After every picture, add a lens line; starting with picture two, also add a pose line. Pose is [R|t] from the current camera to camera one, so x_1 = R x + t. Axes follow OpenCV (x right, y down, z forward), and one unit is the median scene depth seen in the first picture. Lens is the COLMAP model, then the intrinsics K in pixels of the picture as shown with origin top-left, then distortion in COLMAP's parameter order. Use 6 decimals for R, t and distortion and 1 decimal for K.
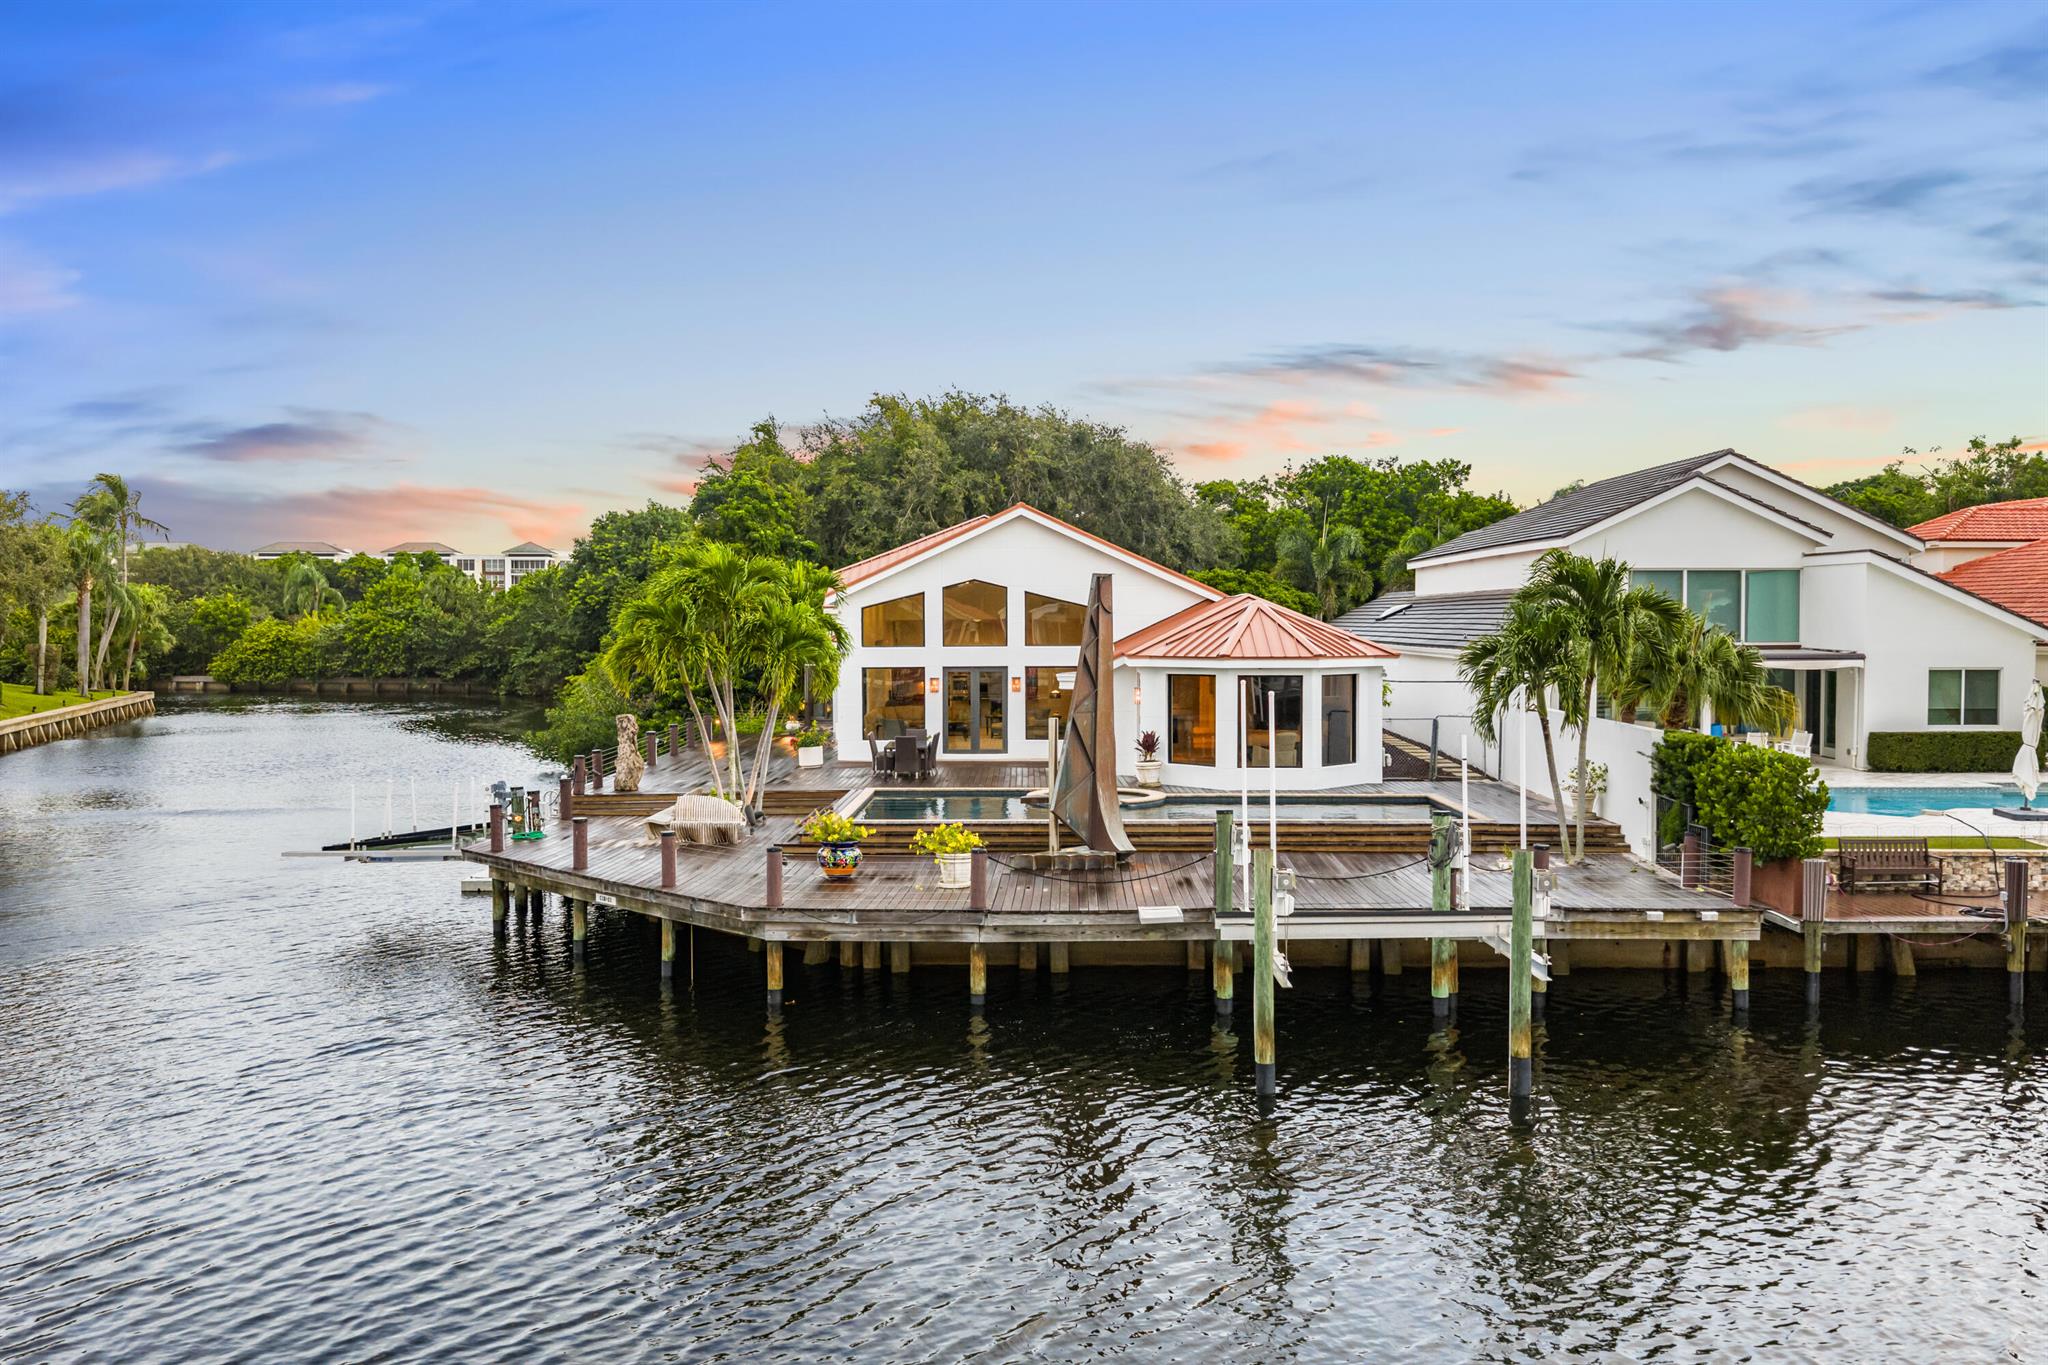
lens RADIAL K [[1706.4, 0, 1024.0], [0, 1706.4, 682.5], [0, 0, 1]] dist [0.010548, -0.015217]
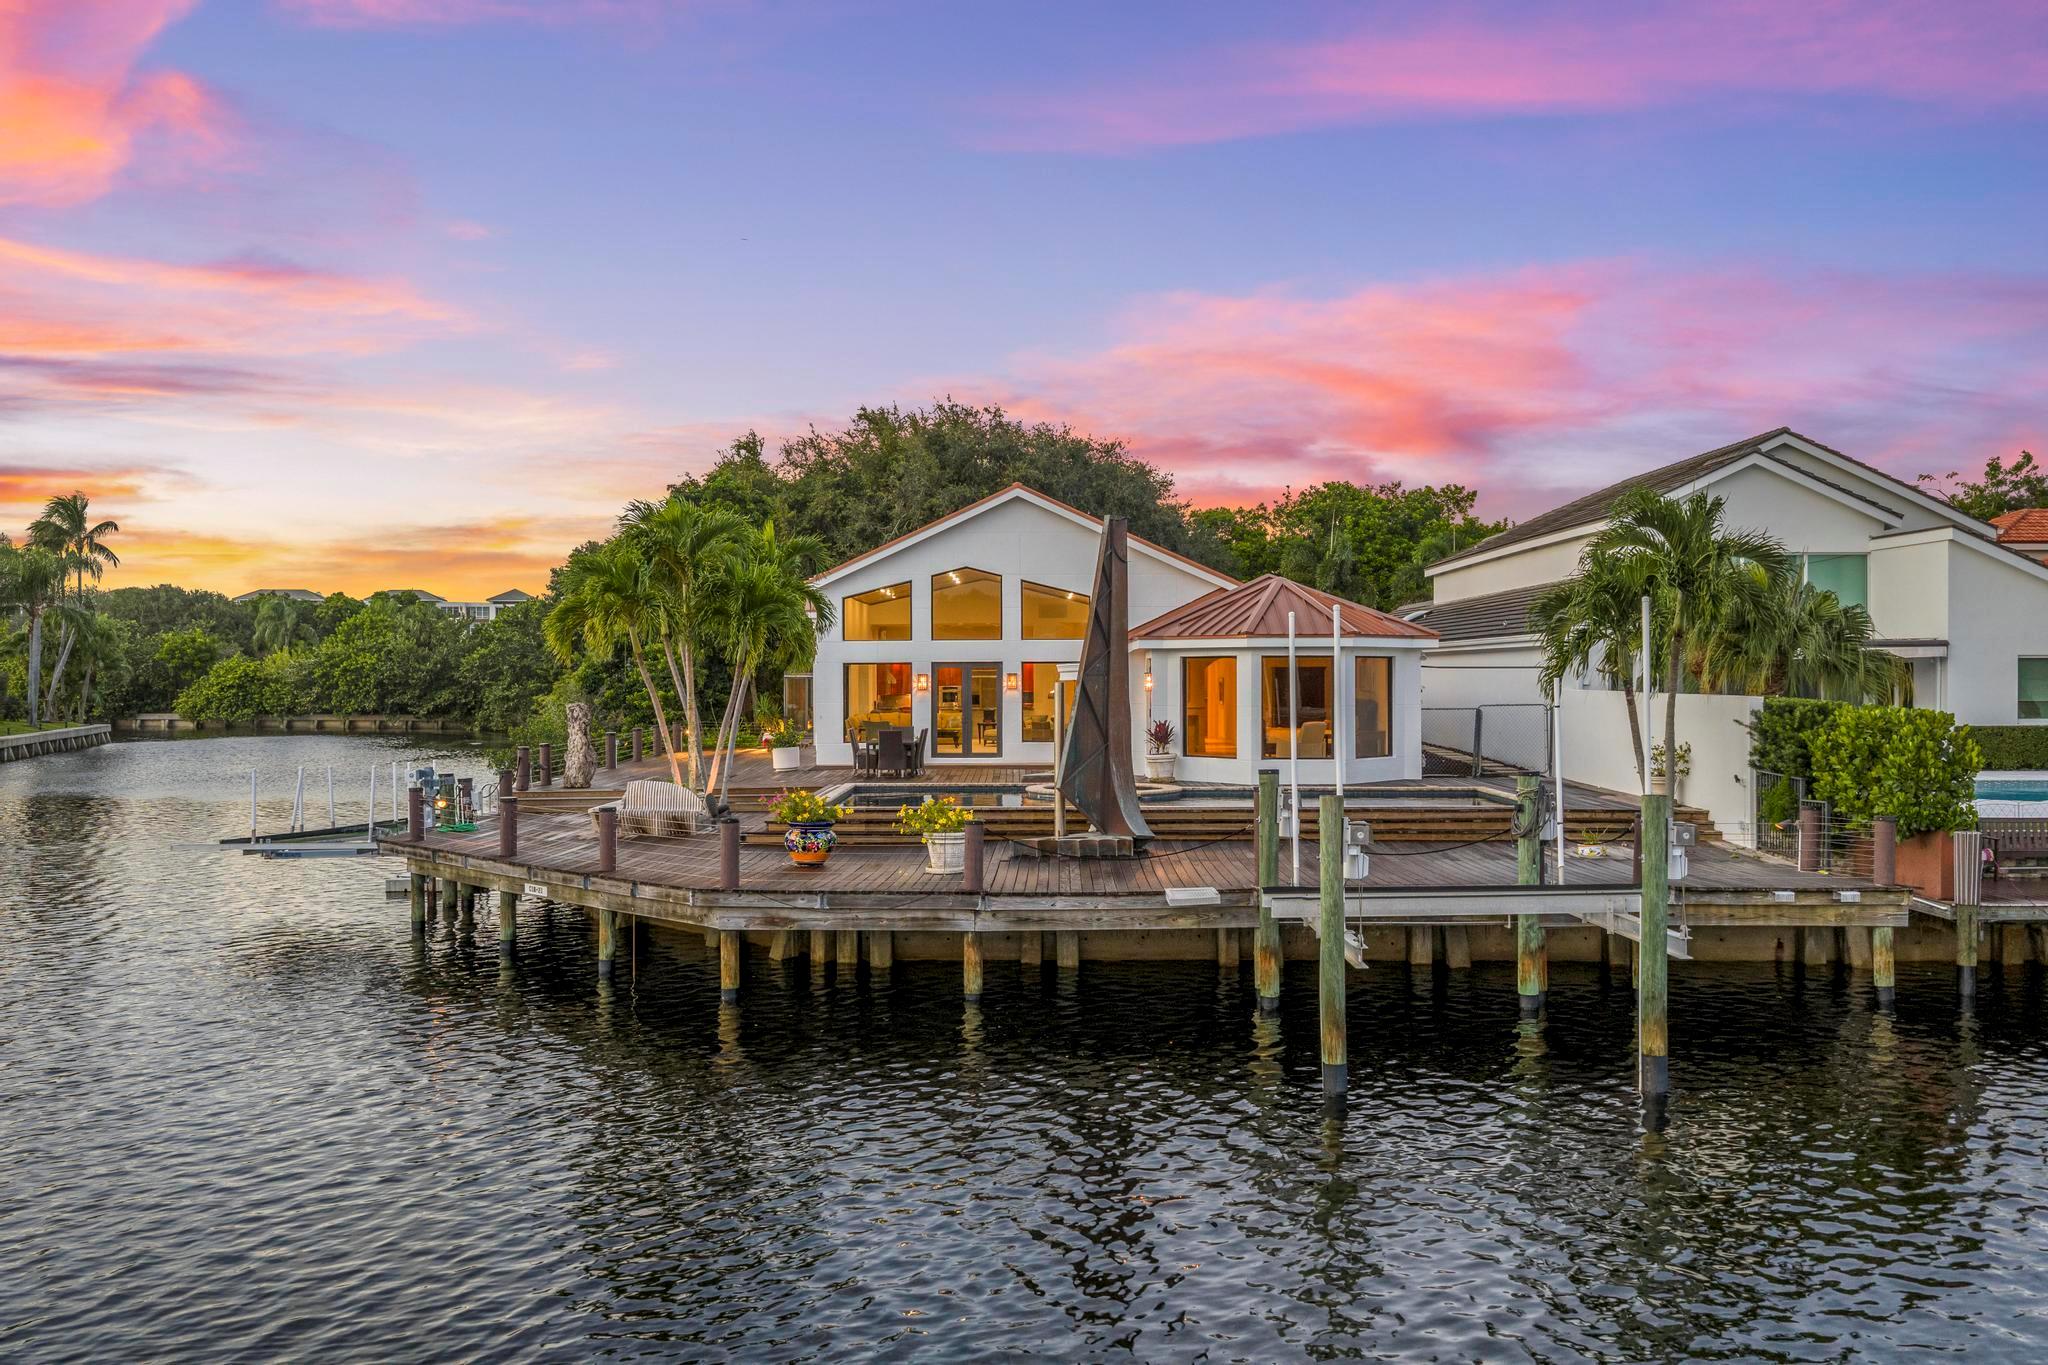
lens RADIAL K [[1702.7, 0, 1024.0], [0, 1702.7, 682.5], [0, 0, 1]] dist [0.008352, -0.008563]
pose [[0.999978, 0.000003, 0.006623, -0.004824], [0.000212, 0.999473, -0.032464, 0.037260], [-0.006620, 0.032465, 0.999451, 0.104931]]
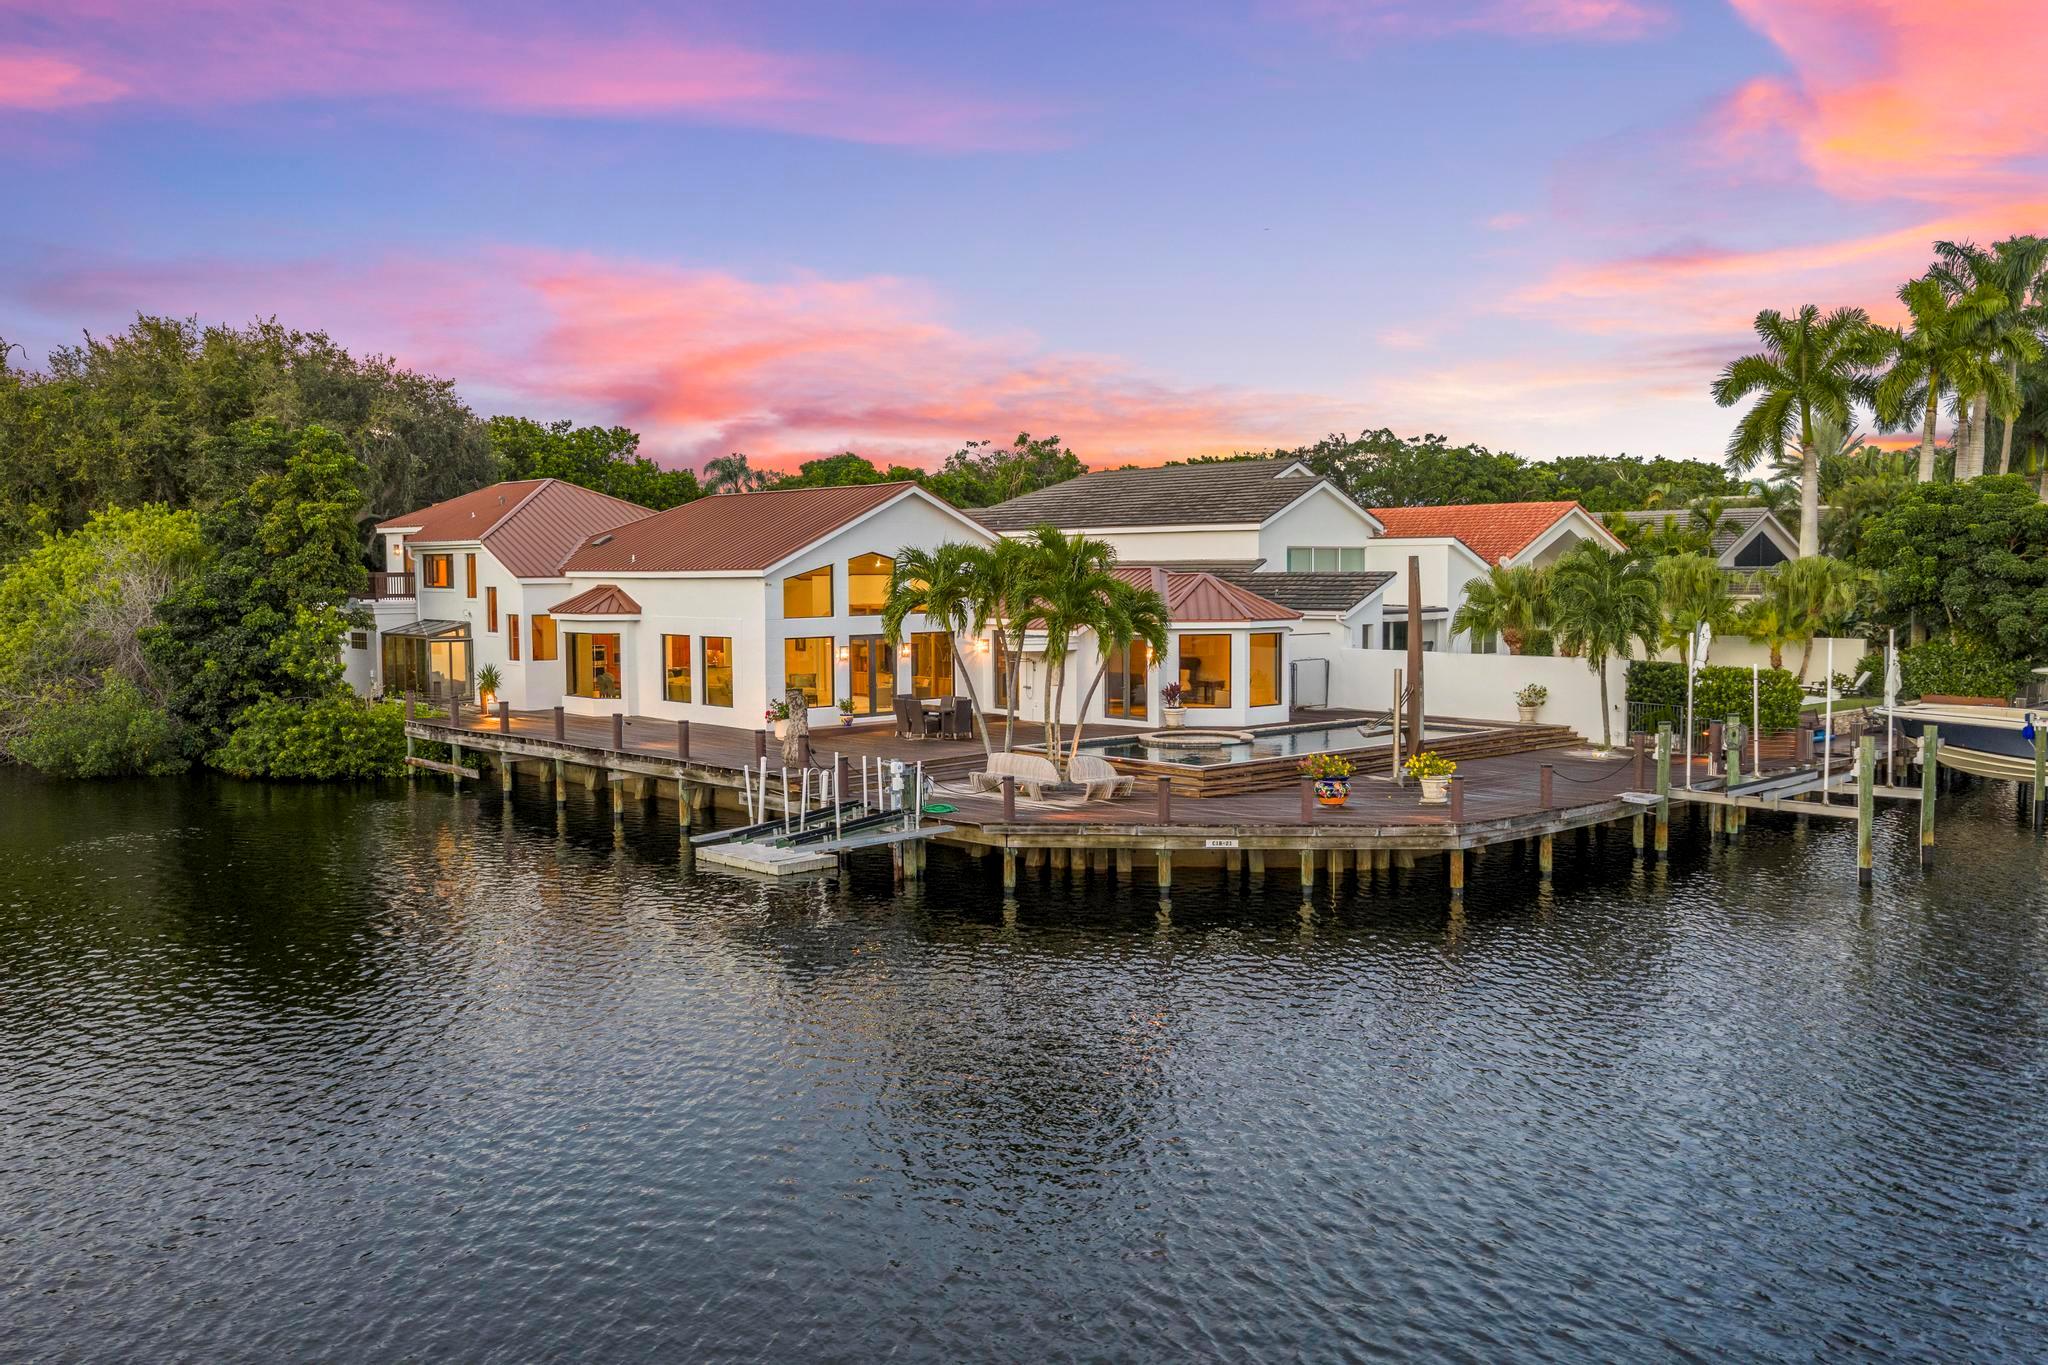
lens RADIAL K [[1702.7, 0, 1024.0], [0, 1702.7, 682.5], [0, 0, 1]] dist [0.008352, -0.008563]
pose [[0.732055, -0.048531, 0.679515, -0.810526], [0.031034, 0.998799, 0.037901, -0.020043], [-0.680539, -0.006657, 0.732682, 0.189616]]
